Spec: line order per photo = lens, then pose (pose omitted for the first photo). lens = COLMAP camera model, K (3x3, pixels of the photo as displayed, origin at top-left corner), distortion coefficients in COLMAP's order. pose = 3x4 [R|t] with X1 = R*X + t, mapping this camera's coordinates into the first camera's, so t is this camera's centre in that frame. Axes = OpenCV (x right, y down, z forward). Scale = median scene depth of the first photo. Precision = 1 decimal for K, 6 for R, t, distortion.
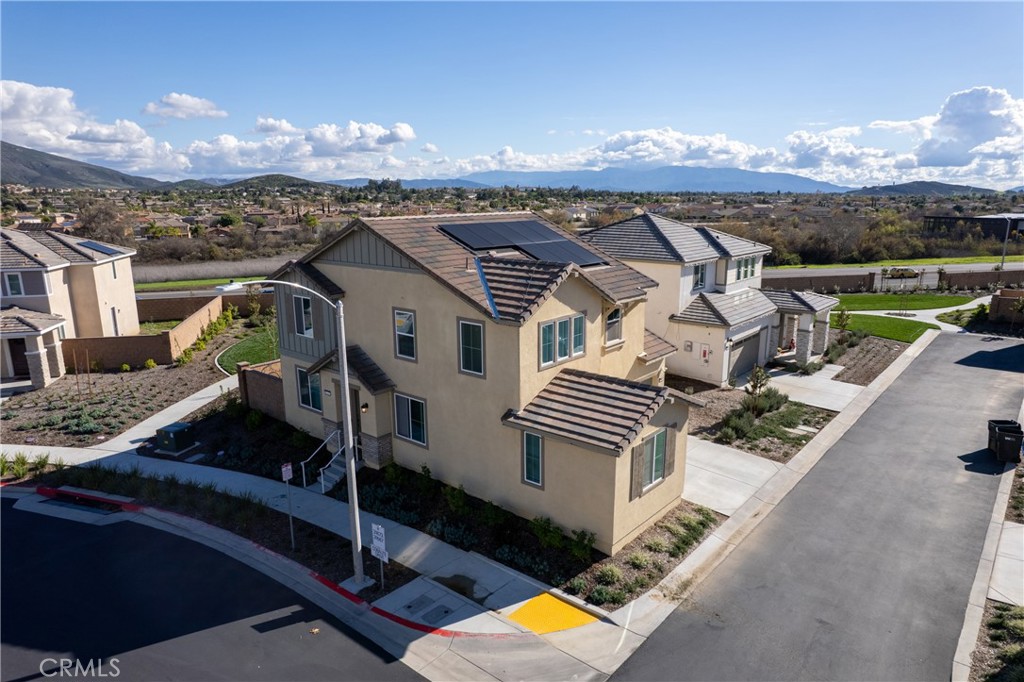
lens RADIAL K [[657.2, 0, 510.0], [0, 657.2, 347.2], [0, 0, 1]] dist [-0.082452, 0.076600]
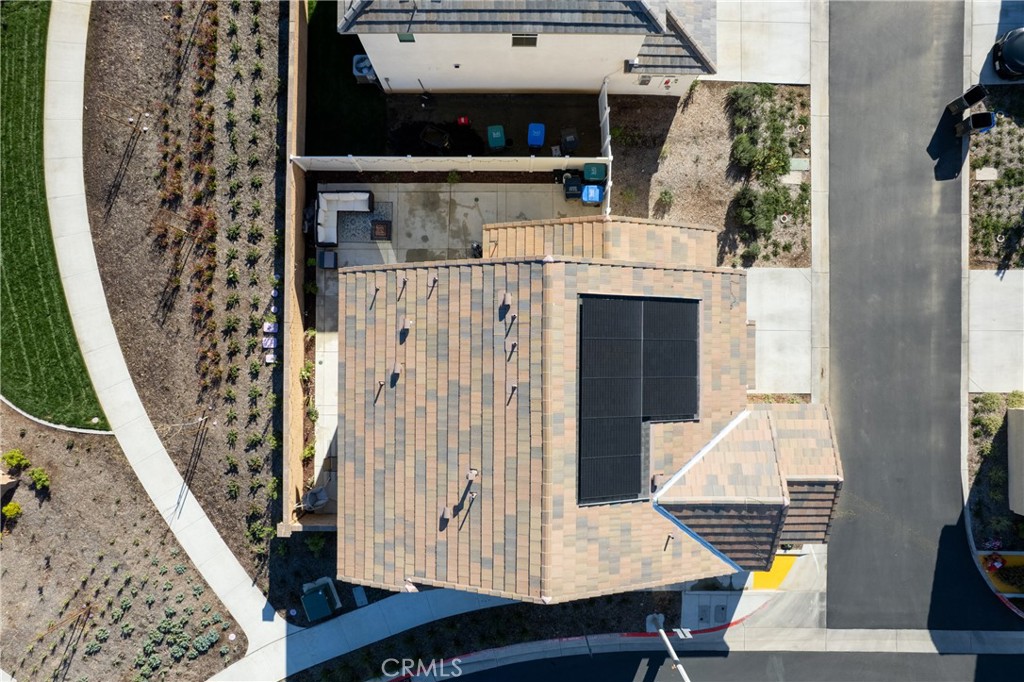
lens RADIAL K [[657.2, 0, 510.0], [0, 657.2, 347.2], [0, 0, 1]] dist [-0.082452, 0.076600]
pose [[0.760582, -0.649135, 0.011799, -0.060993], [0.140002, 0.181730, 0.973331, -0.885803], [-0.633967, -0.738646, 0.229101, 0.919714]]
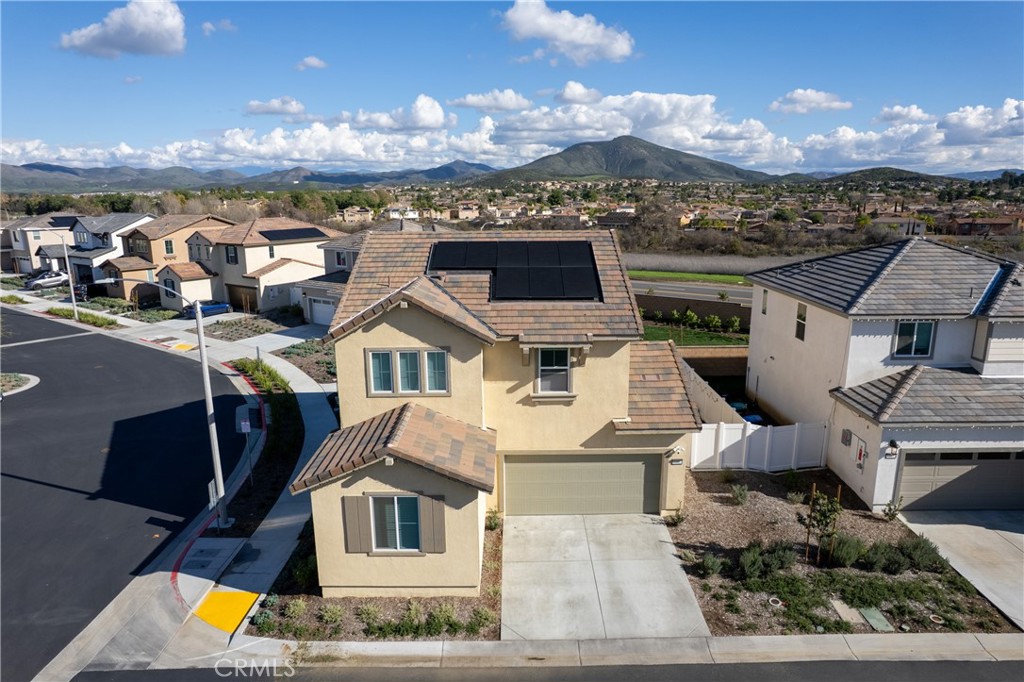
lens RADIAL K [[657.2, 0, 510.0], [0, 657.2, 347.2], [0, 0, 1]] dist [-0.082452, 0.076600]
pose [[0.651333, 0.176299, -0.738027, 0.680985], [-0.169153, 0.981894, 0.085271, -0.119194], [0.739697, 0.069299, 0.669362, 0.372946]]
